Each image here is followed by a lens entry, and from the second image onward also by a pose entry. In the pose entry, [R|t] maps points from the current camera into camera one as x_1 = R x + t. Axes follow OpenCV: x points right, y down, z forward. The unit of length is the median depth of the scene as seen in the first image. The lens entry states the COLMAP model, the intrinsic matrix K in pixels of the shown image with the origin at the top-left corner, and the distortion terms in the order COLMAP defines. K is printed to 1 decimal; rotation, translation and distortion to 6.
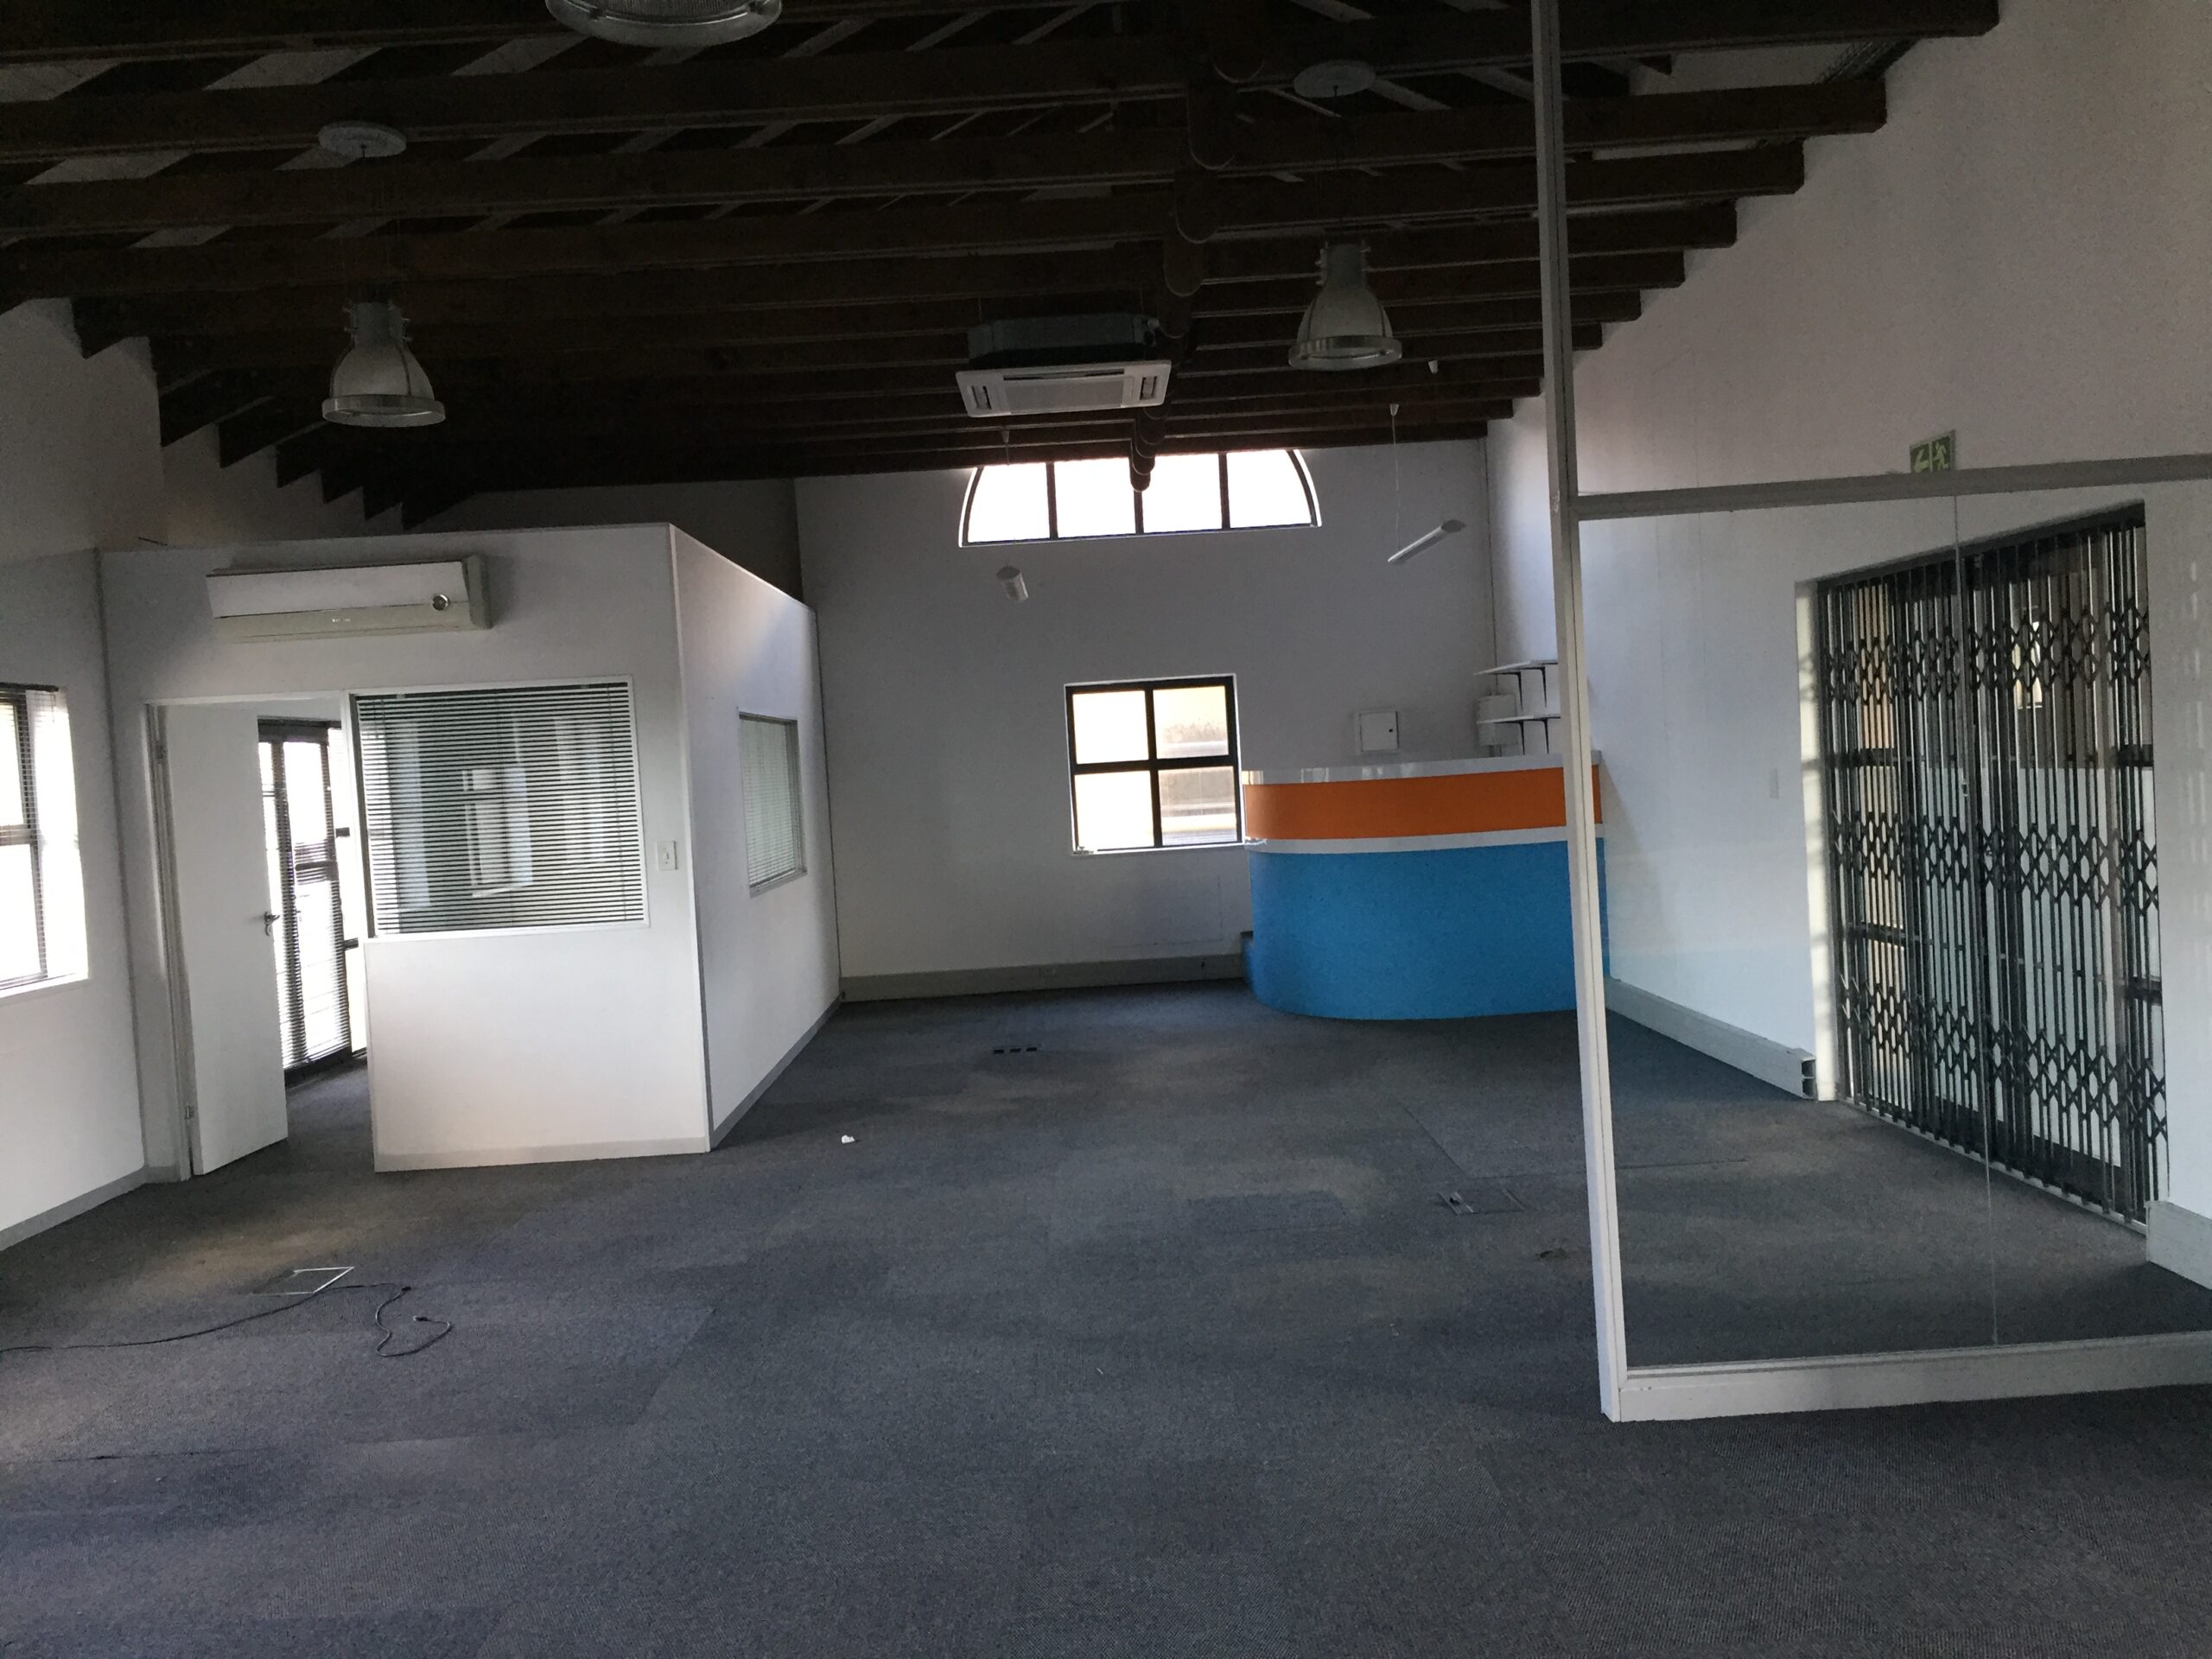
lens RADIAL K [[1886.8, 0, 1106.0], [0, 1886.8, 829.5], [0, 0, 1]] dist [0.078523, -0.078844]
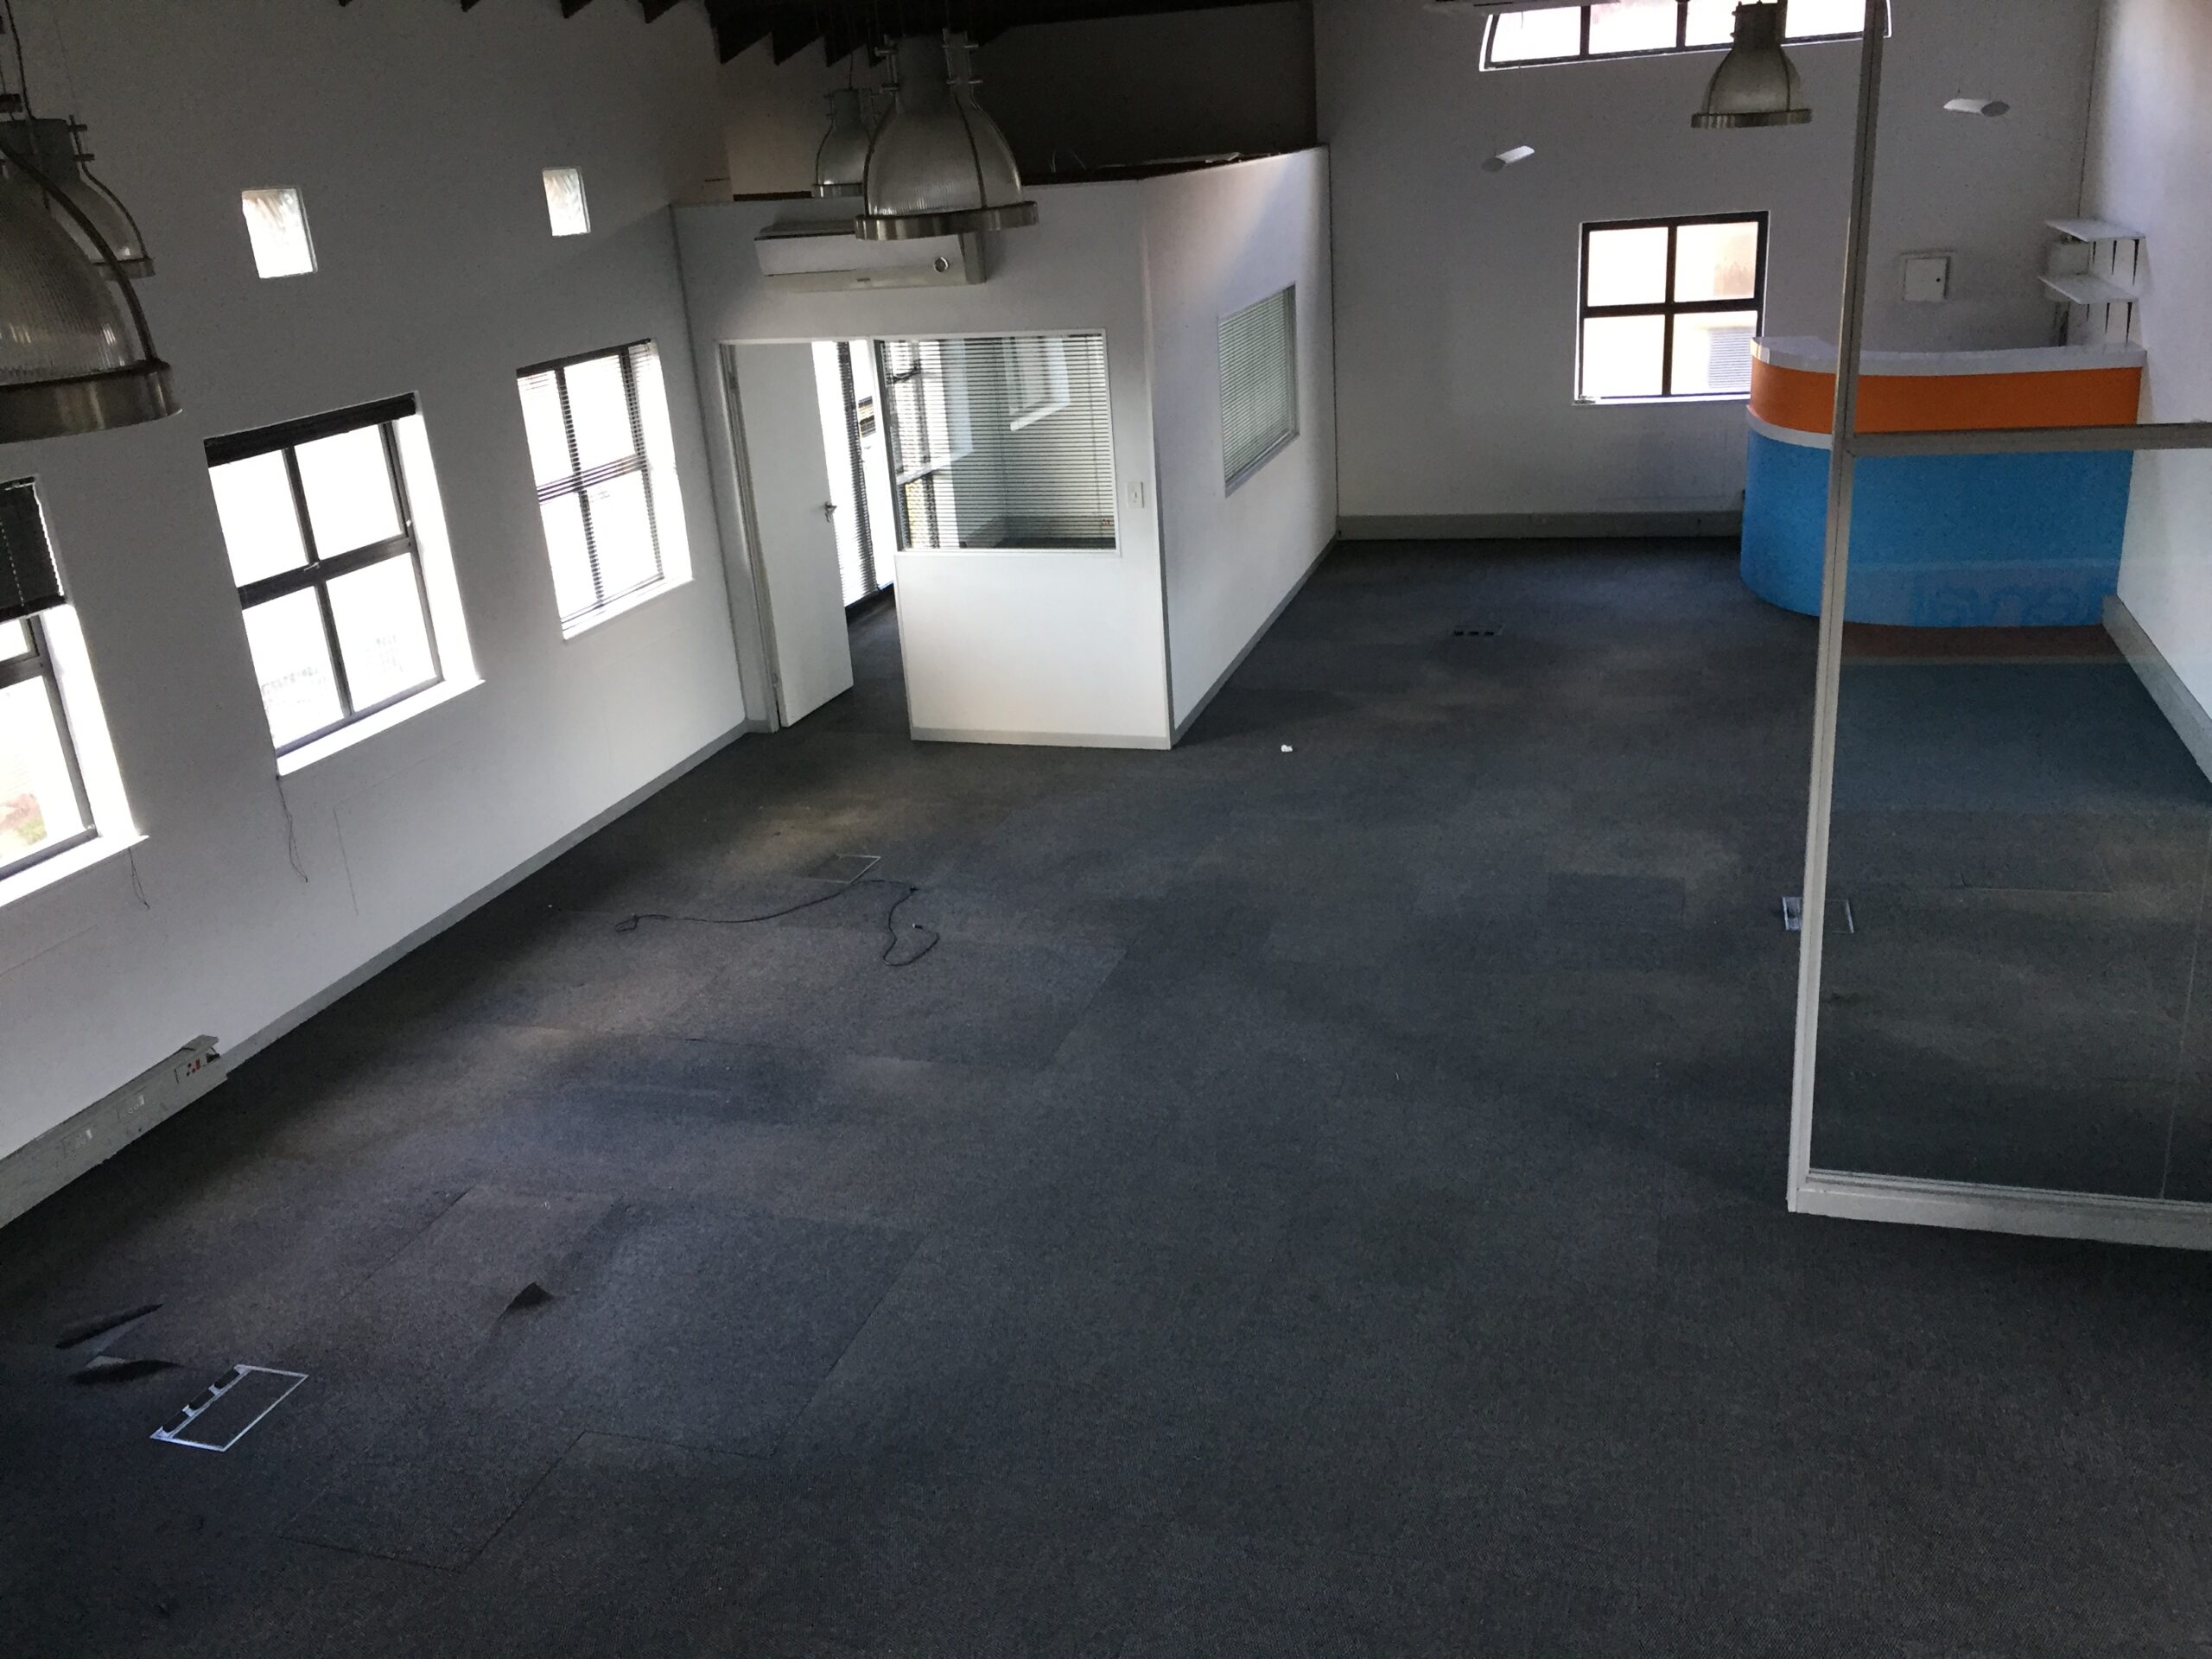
lens RADIAL K [[1886.8, 0, 1106.0], [0, 1886.8, 829.5], [0, 0, 1]] dist [0.078523, -0.078844]
pose [[0.951860, 0.099923, -0.289788, 0.096440], [0.001580, 0.943765, 0.330614, -0.169774], [0.306528, -0.315156, 0.898174, -0.075538]]
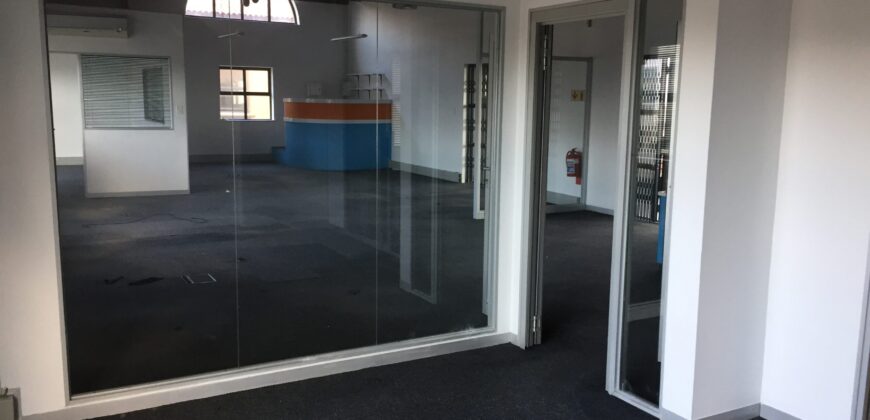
lens RADIAL K [[747.3, 0, 435.0], [0, 747.3, 210.0], [0, 0, 1]] dist [0.052924, 0.000372]
pose [[0.879505, 0.002759, 0.475882, -0.480086], [-0.052632, 0.994413, 0.091507, 0.046119], [-0.472971, -0.105528, 0.874736, -0.469120]]
